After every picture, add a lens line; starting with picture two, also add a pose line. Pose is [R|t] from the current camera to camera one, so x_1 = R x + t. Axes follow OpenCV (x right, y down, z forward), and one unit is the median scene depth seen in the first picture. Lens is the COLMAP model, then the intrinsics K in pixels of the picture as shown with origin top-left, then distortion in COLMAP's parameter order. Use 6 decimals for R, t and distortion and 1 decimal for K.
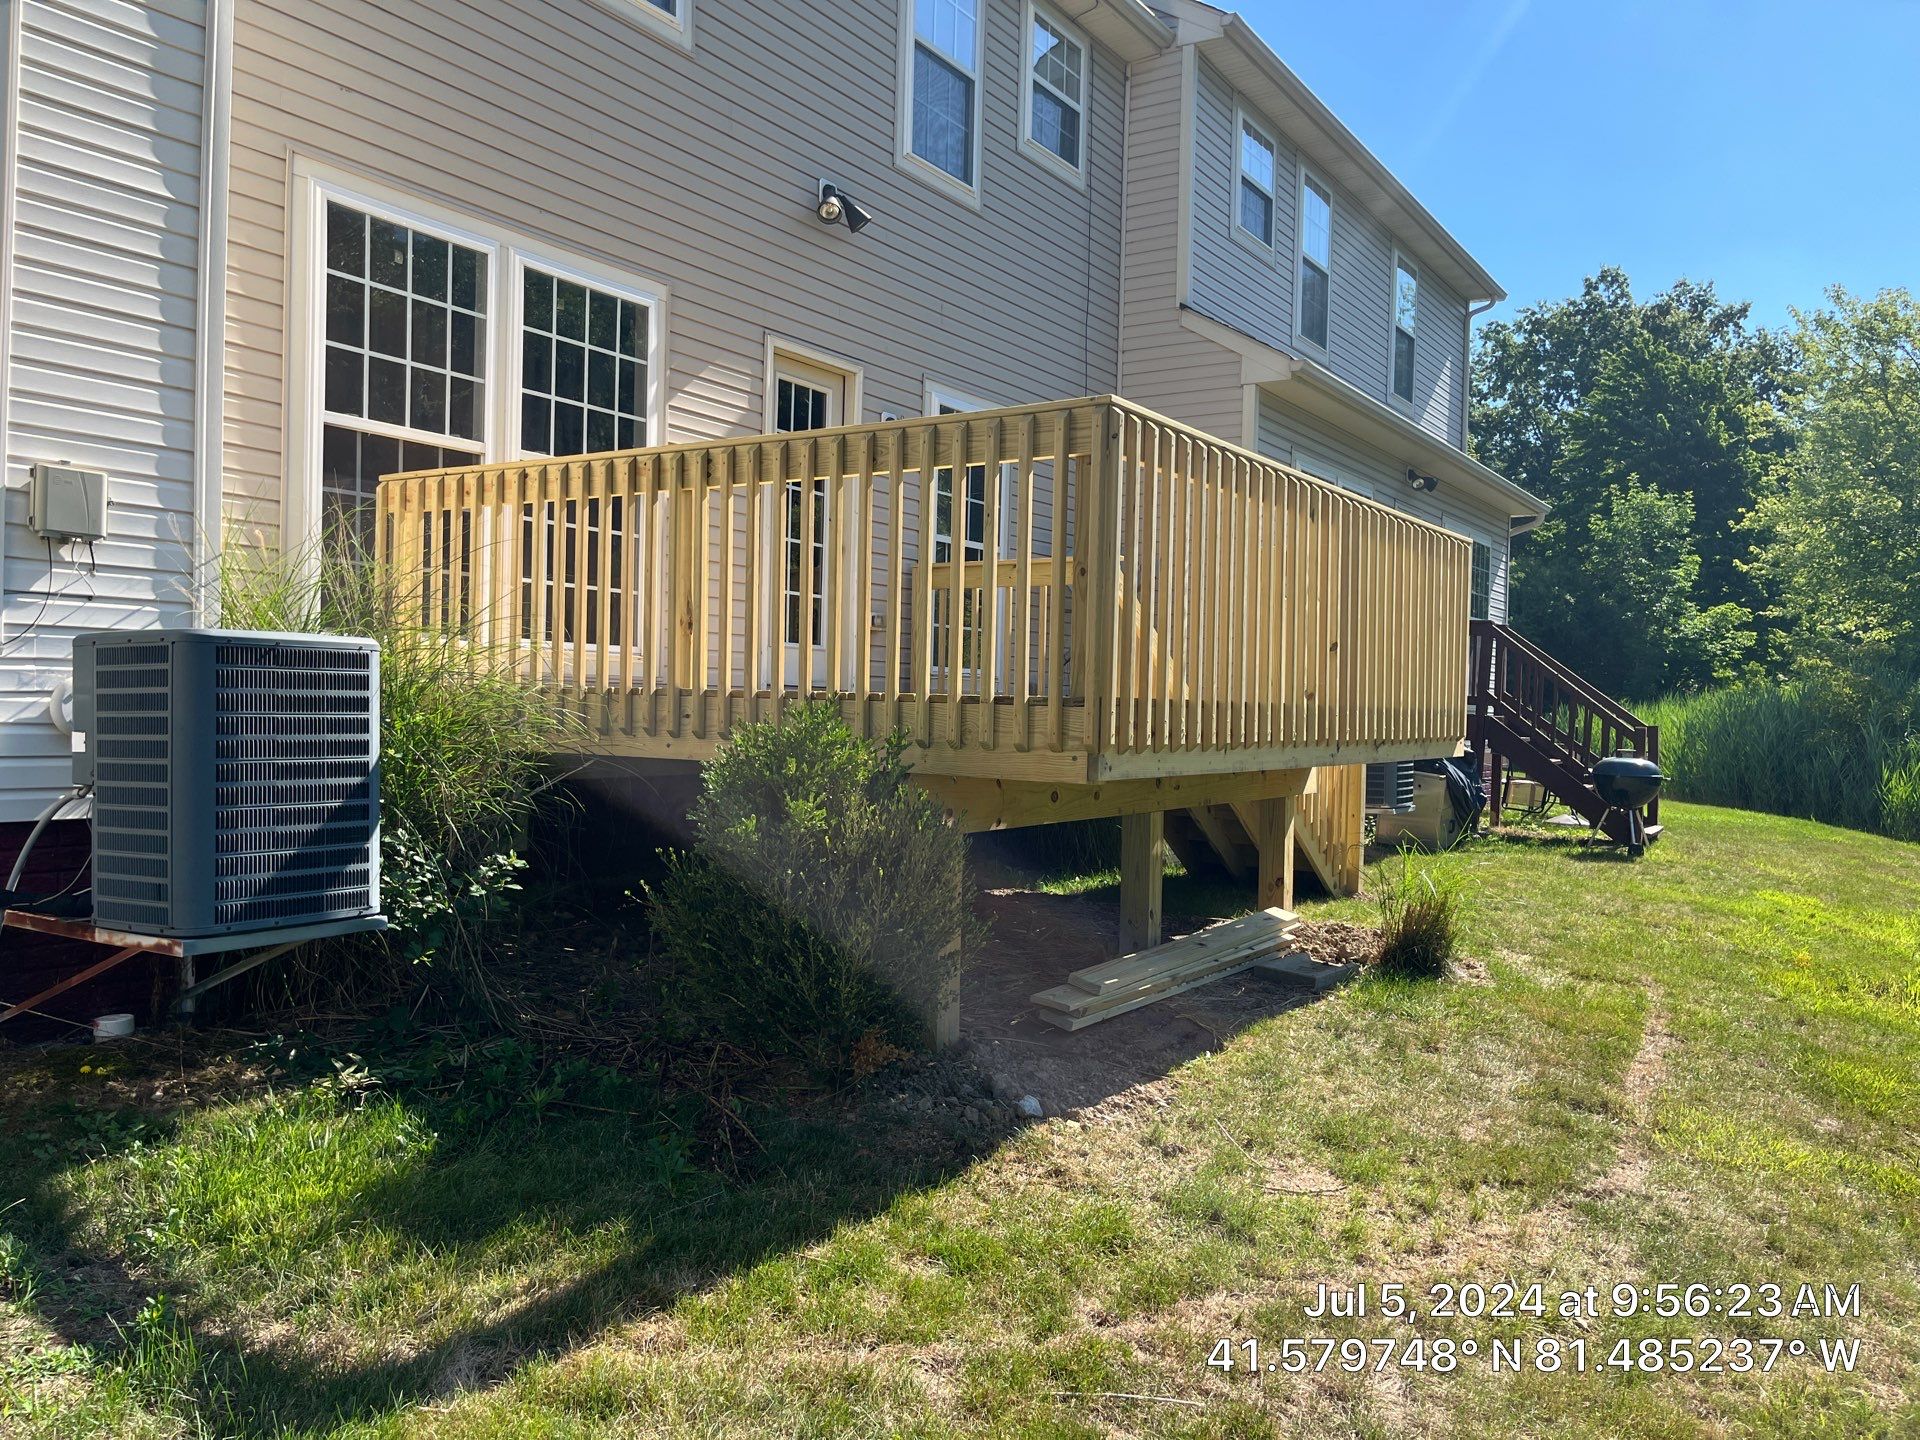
lens RADIAL K [[1506.0, 0, 957.0], [0, 1506.0, 723.1], [0, 0, 1]] dist [-0.003080, -0.002443]
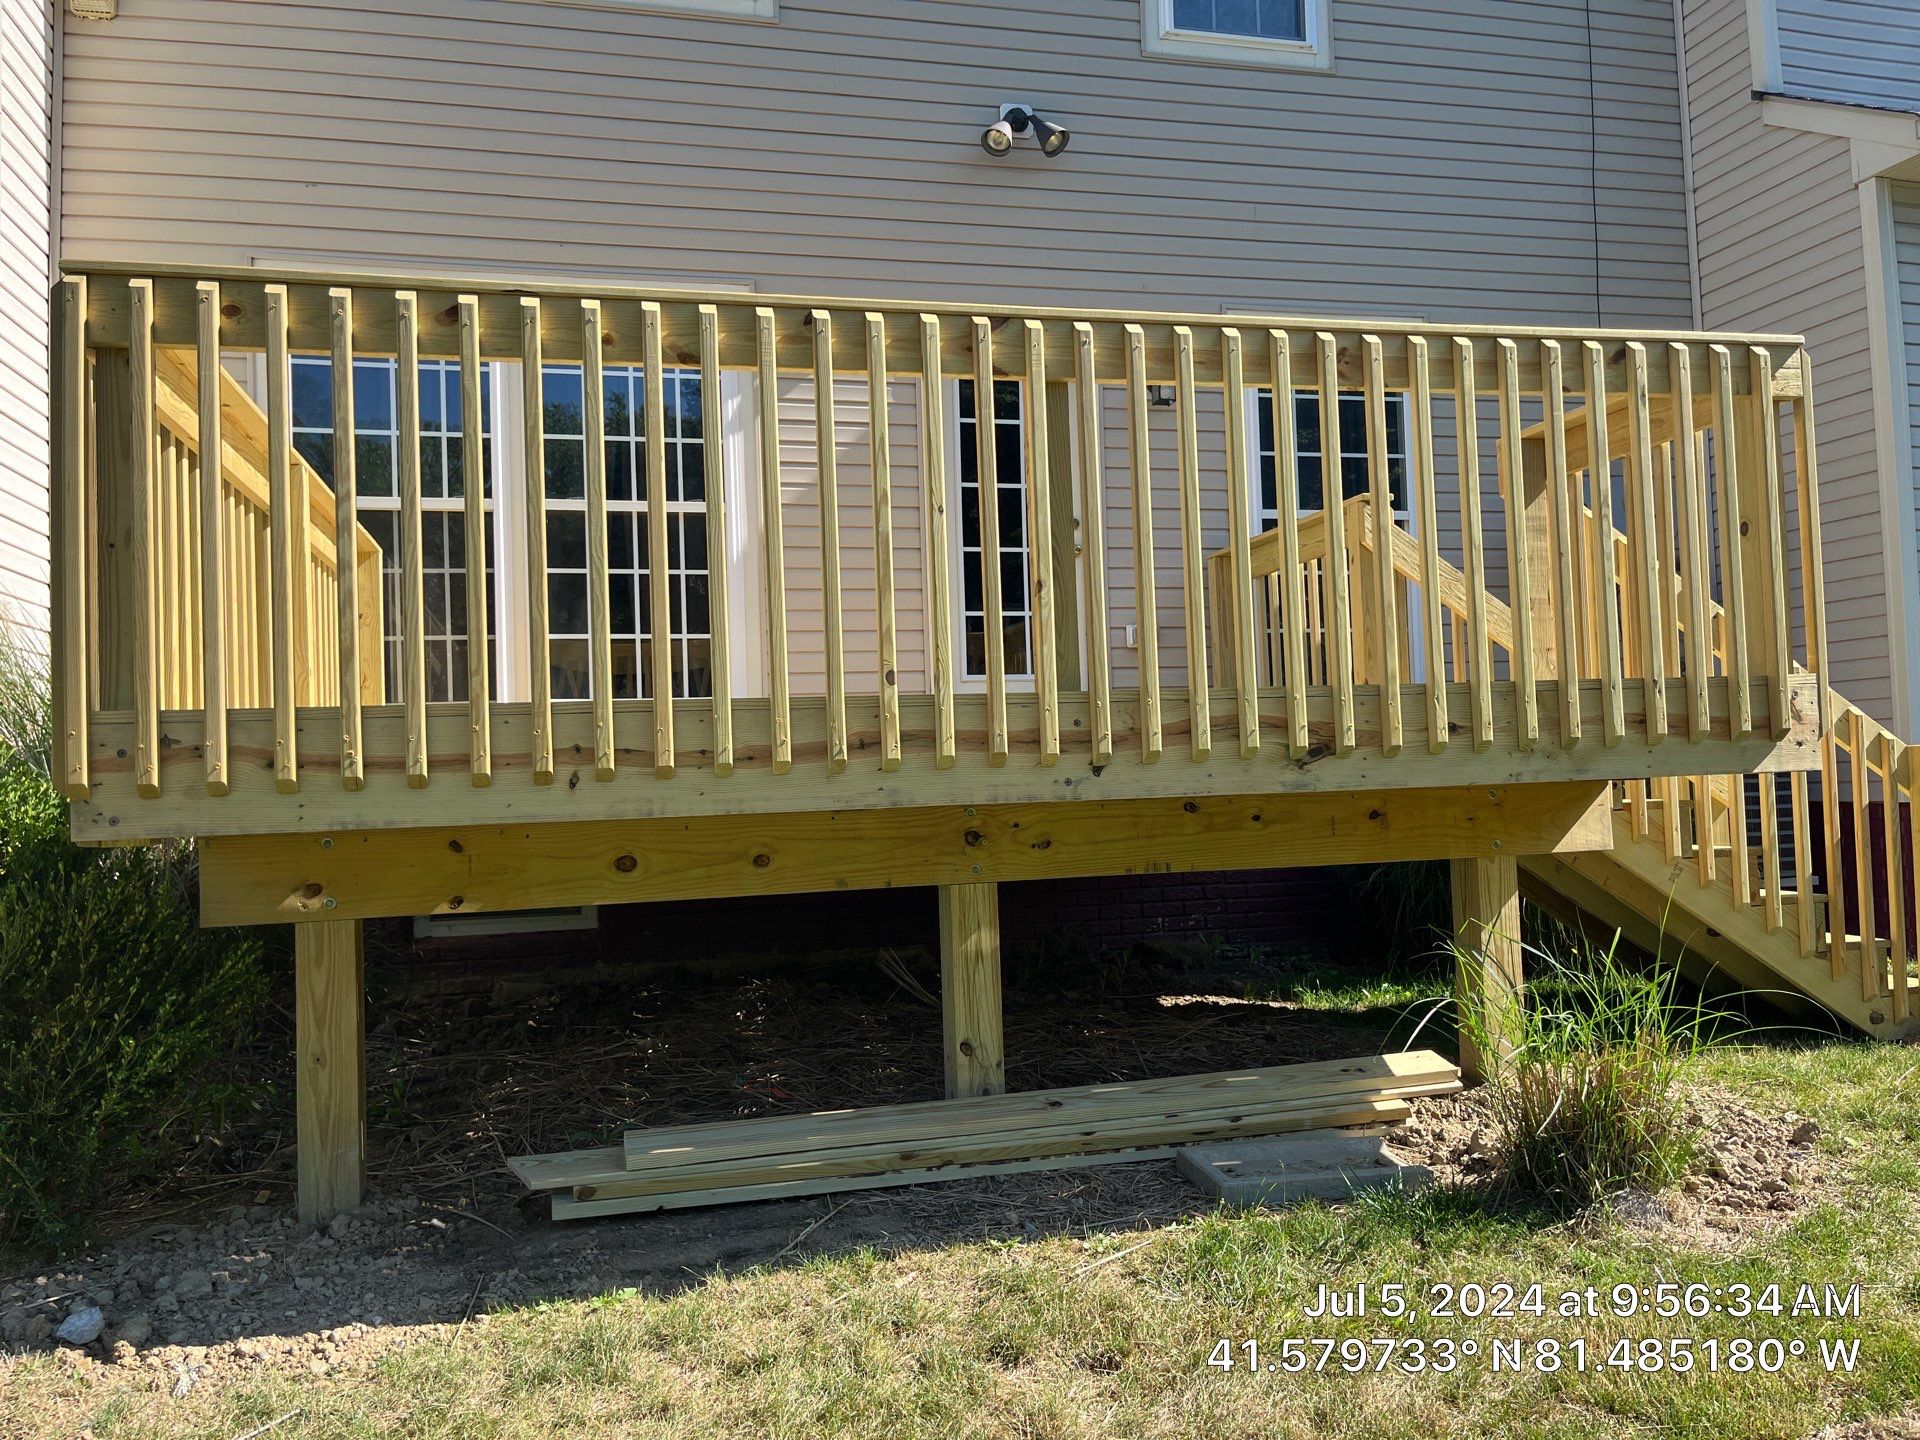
lens RADIAL K [[1506.0, 0, 959.9], [0, 1506.0, 730.0], [0, 0, 1]] dist [-0.003080, -0.002443]
pose [[0.731353, -0.076500, -0.677695, 0.410565], [0.044865, 0.996933, -0.064119, 0.025435], [0.680522, 0.016489, 0.732542, 0.392800]]
